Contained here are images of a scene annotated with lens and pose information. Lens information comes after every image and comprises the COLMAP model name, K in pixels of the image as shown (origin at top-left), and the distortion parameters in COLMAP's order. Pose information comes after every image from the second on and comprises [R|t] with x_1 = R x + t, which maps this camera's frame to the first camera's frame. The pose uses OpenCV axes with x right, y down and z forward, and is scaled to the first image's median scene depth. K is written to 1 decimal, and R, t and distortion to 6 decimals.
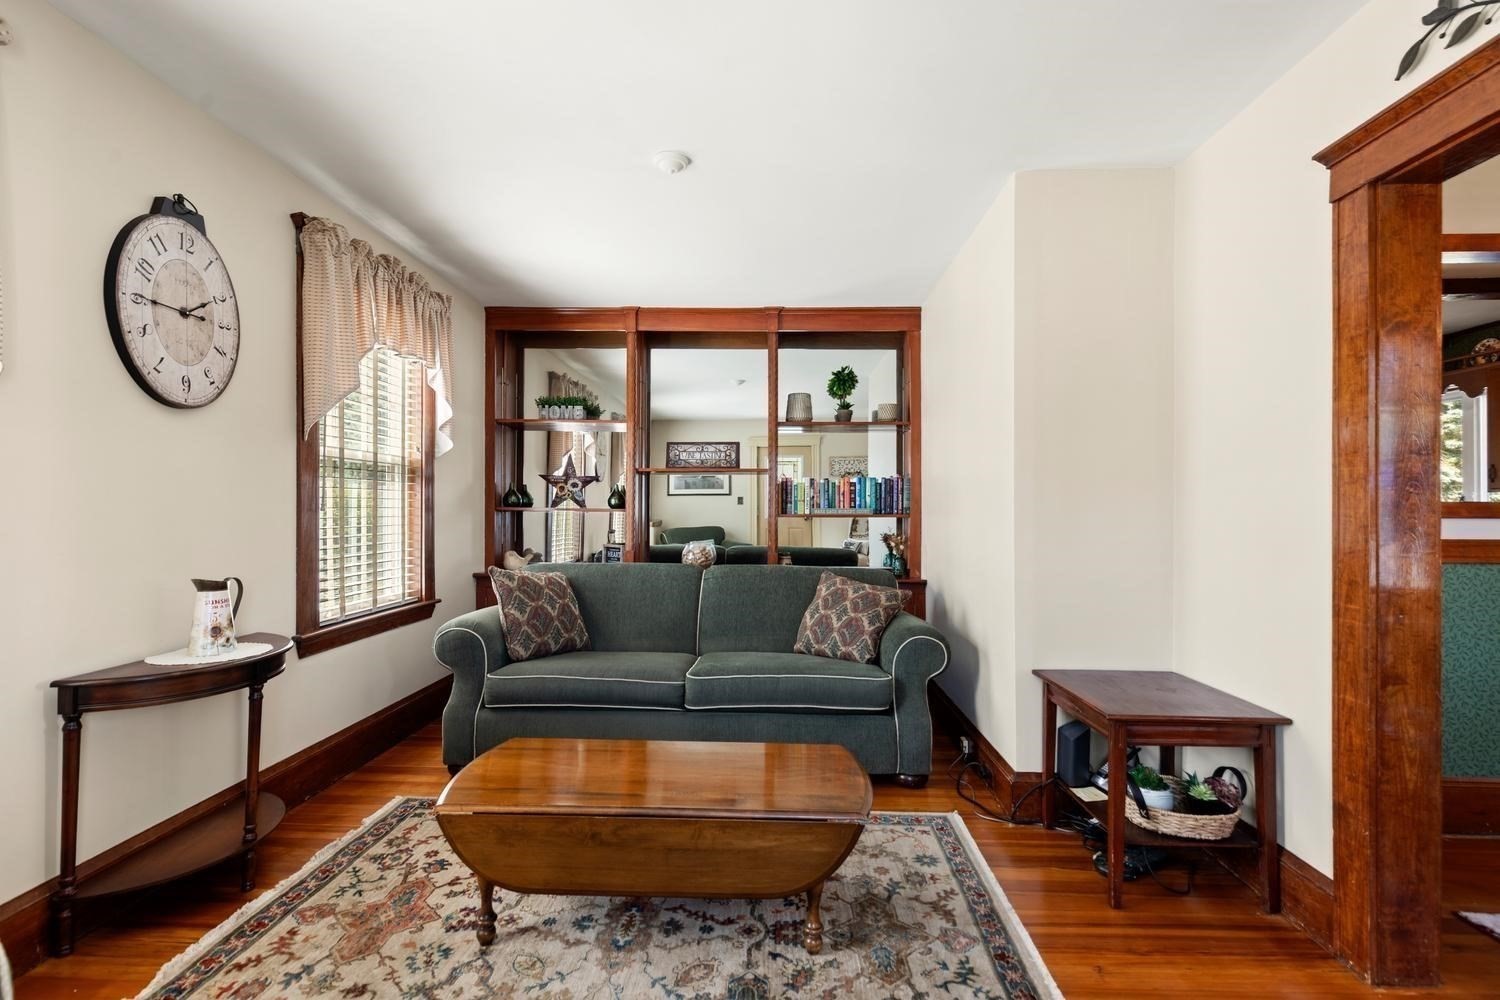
lens RADIAL K [[683.7, 0, 747.1], [0, 683.7, 509.9], [0, 0, 1]] dist [0.003780, -0.000430]
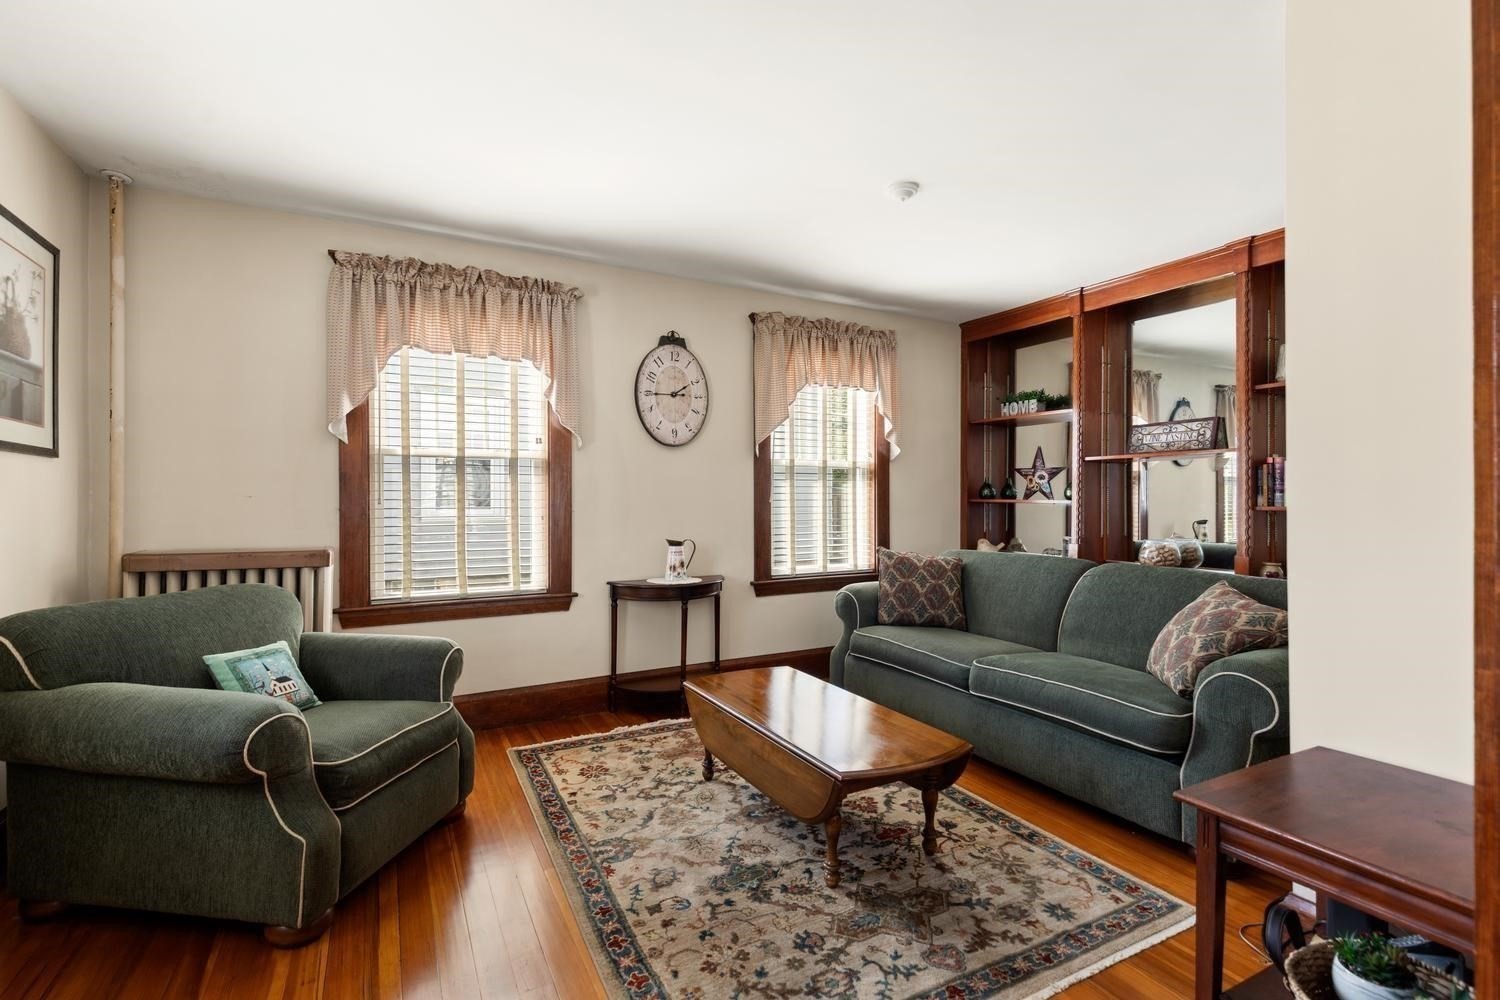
lens RADIAL K [[666.2, 0, 743.0], [0, 666.2, 502.5], [0, 0, 1]] dist [0.000561, -0.000243]
pose [[0.505964, -0.002174, -0.862552, 0.790797], [0.001432, 0.999998, -0.001681, 0.005269], [0.862553, -0.000385, 0.505966, 0.248722]]
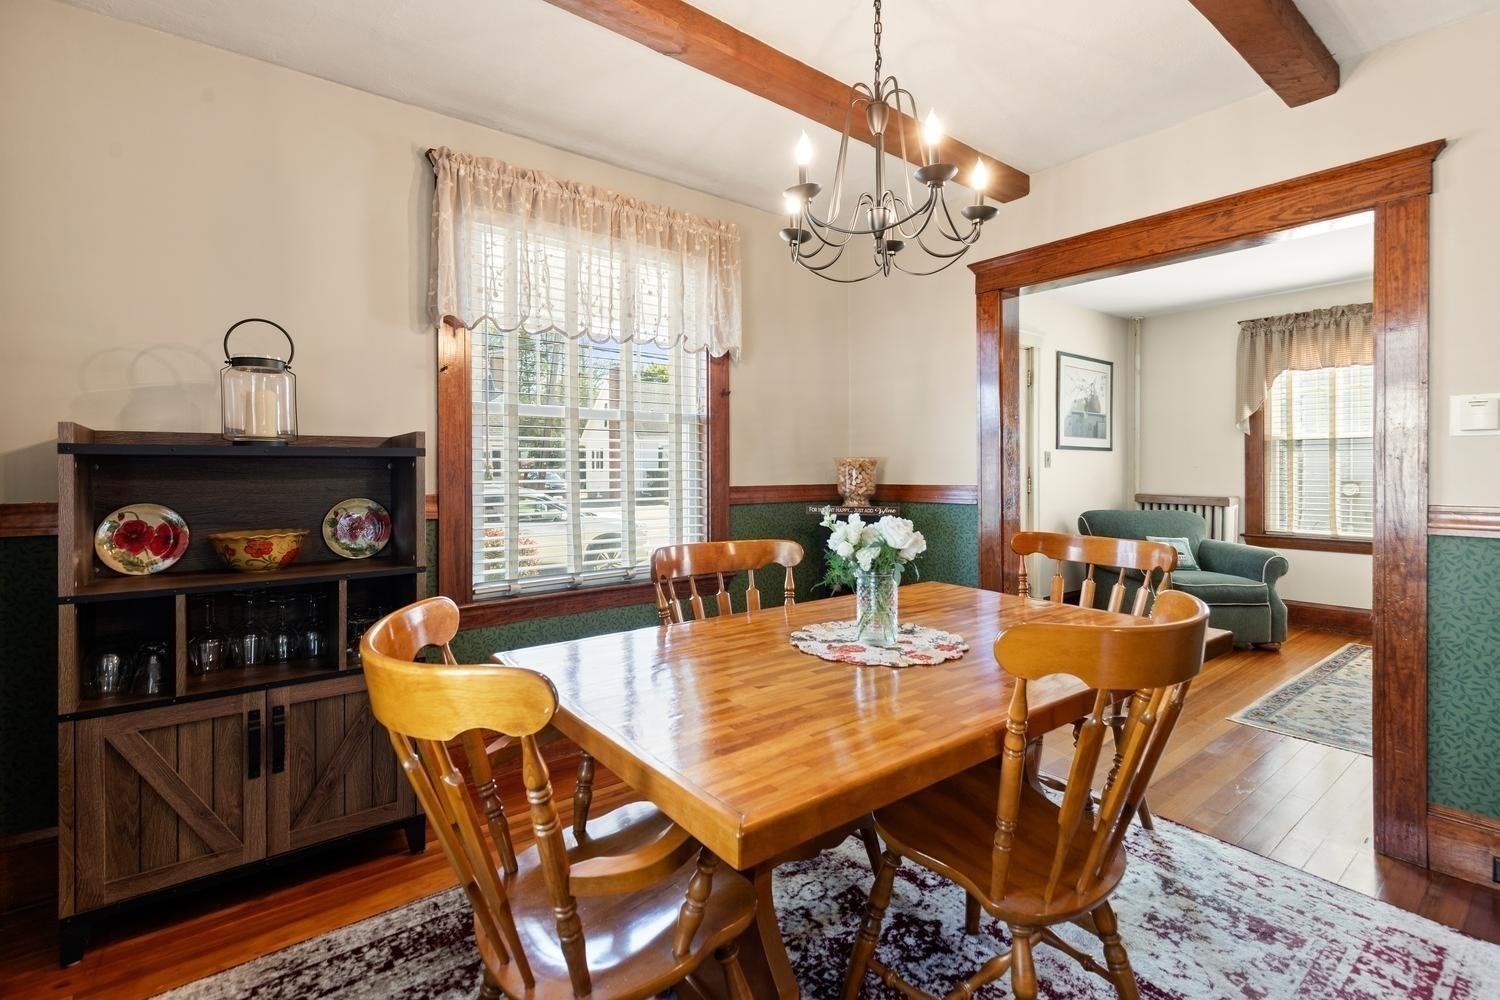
lens RADIAL K [[677.4, 0, 748.0], [0, 677.4, 469.3], [0, 0, 1]] dist [-0.000933, -0.000251]
pose [[-0.764243, 0.000810, -0.644927, 2.020852], [0.000396, 1.000000, 0.000787, -0.004917], [0.644928, 0.000346, -0.764244, 0.914053]]
